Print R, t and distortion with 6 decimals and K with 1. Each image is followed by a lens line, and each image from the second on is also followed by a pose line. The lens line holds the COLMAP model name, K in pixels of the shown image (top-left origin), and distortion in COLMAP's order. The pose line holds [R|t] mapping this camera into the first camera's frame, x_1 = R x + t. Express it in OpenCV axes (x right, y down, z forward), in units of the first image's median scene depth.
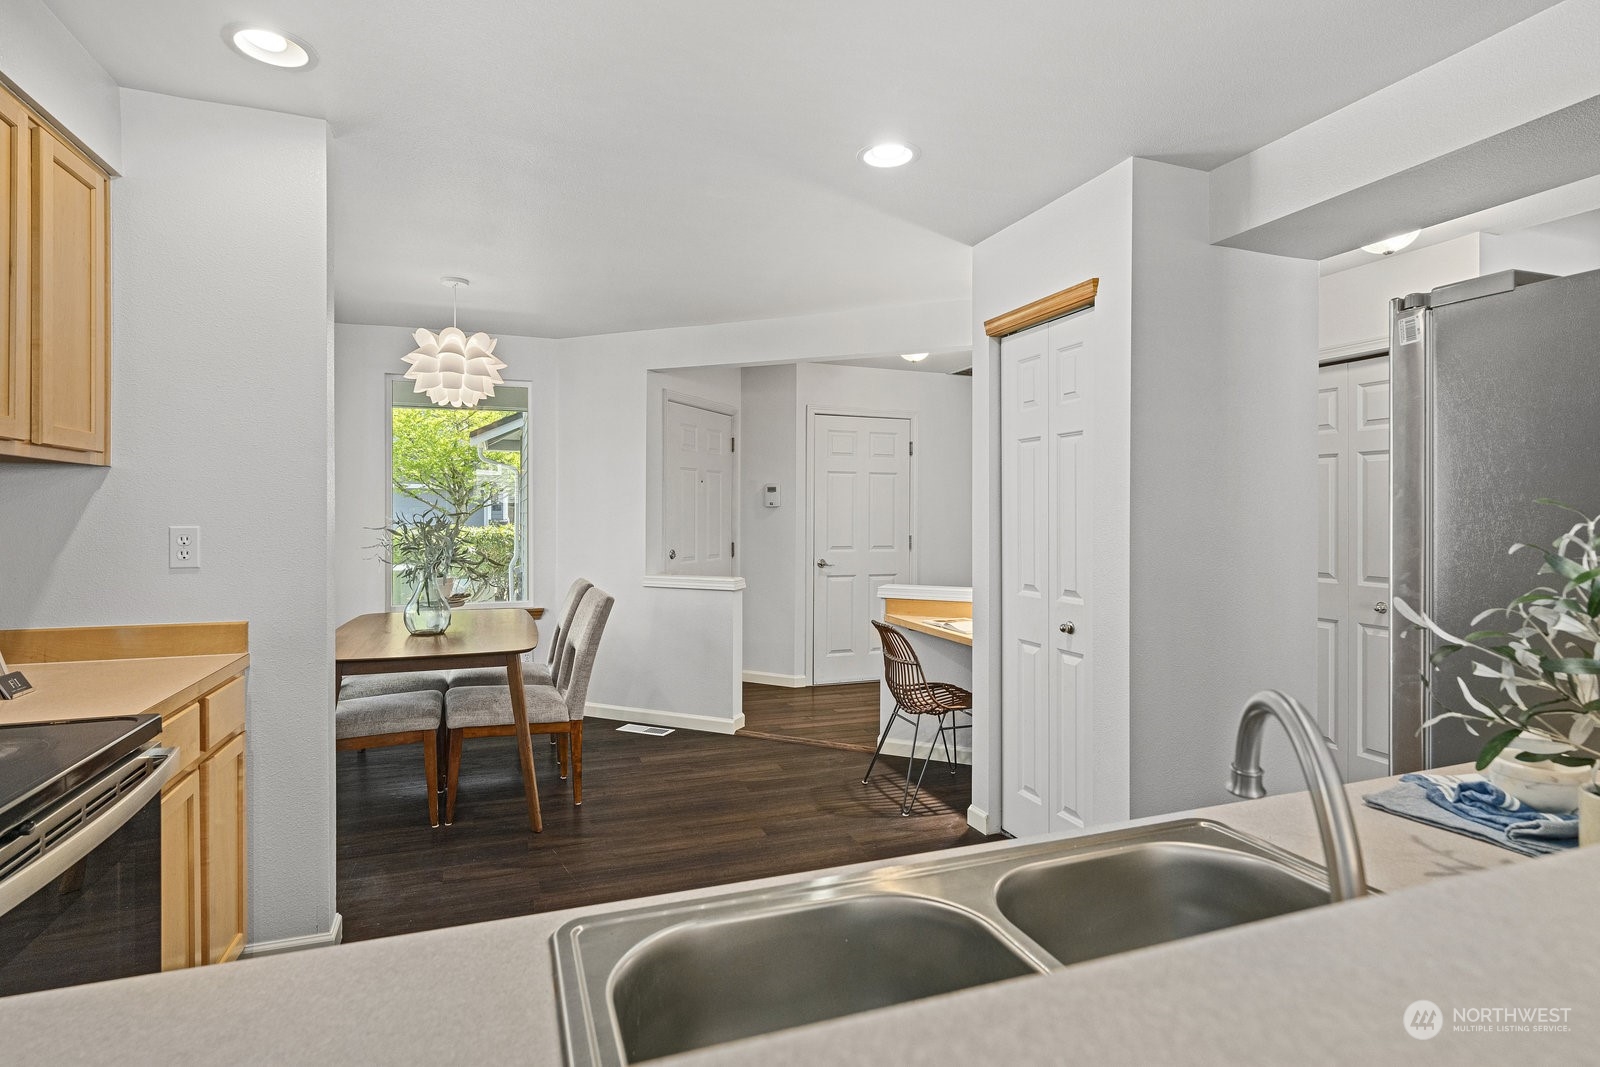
lens RADIAL K [[821.5, 0, 794.5], [0, 821.5, 520.5], [0, 0, 1]] dist [-0.012990, -0.000475]
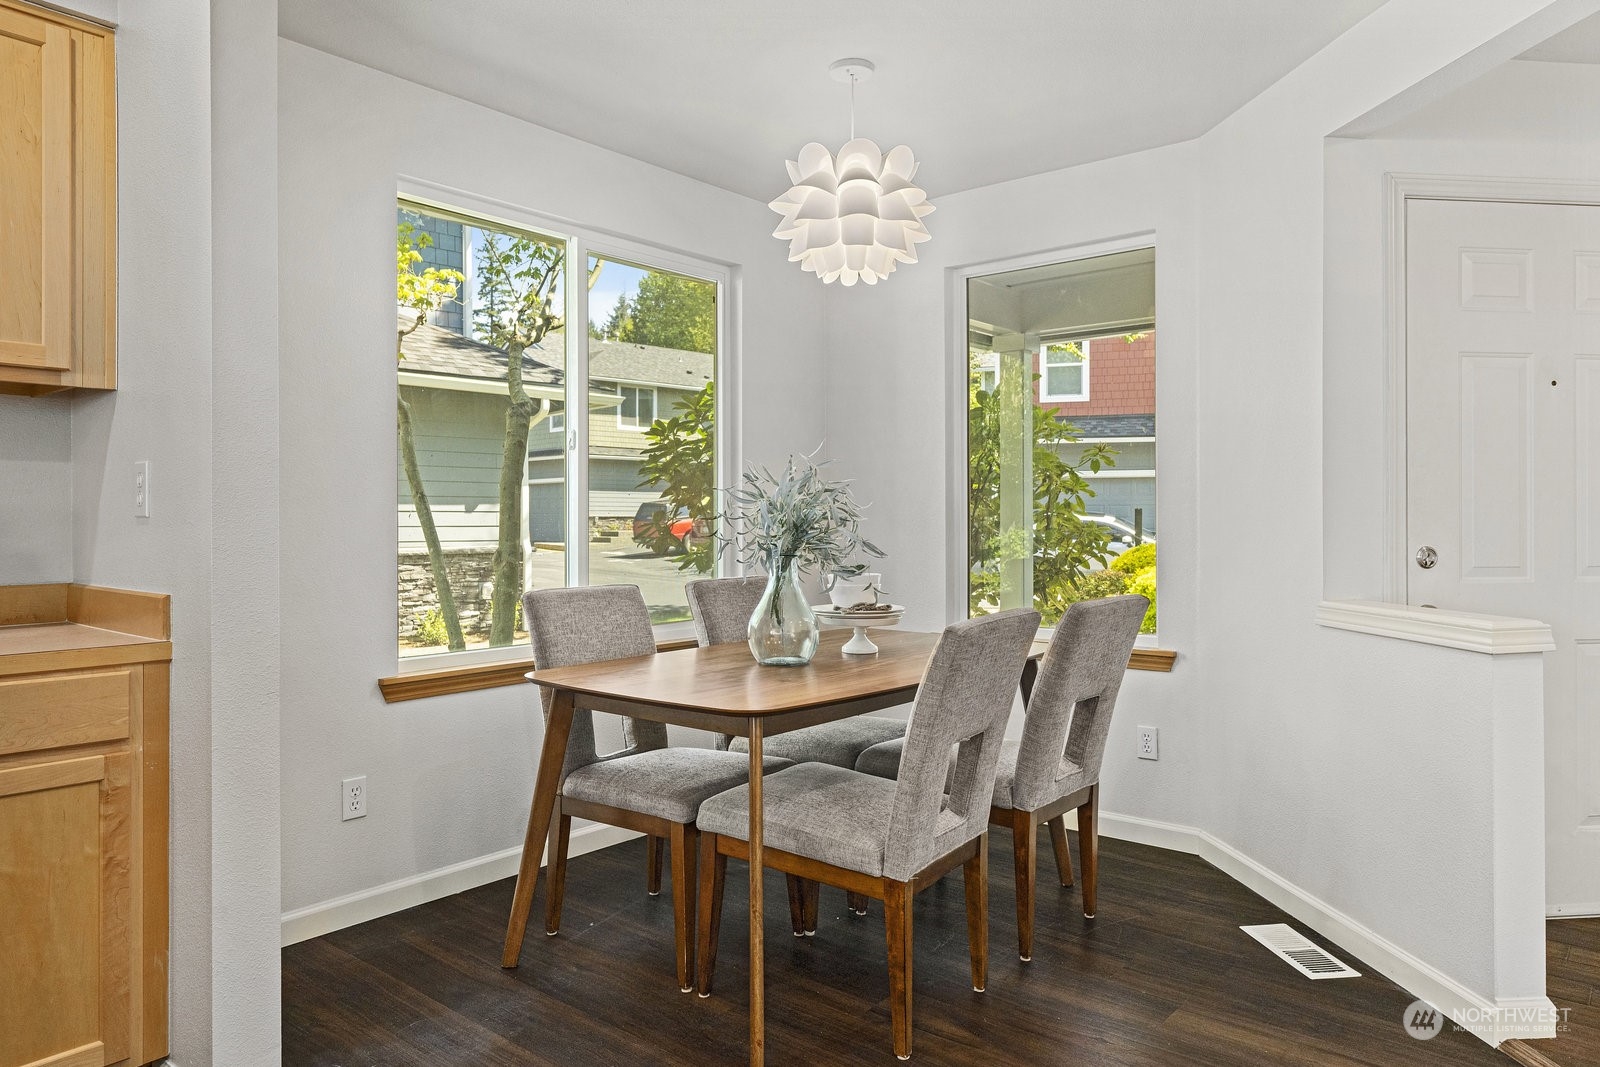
lens RADIAL K [[1088.4, 0, 807.3], [0, 1088.4, 532.4], [0, 0, 1]] dist [0.012830, 0.001586]
pose [[0.508225, 0.018405, -0.861028, 0.222797], [-0.010164, 0.999830, 0.015373, 0.030243], [0.861164, 0.000939, 0.508326, 0.572955]]
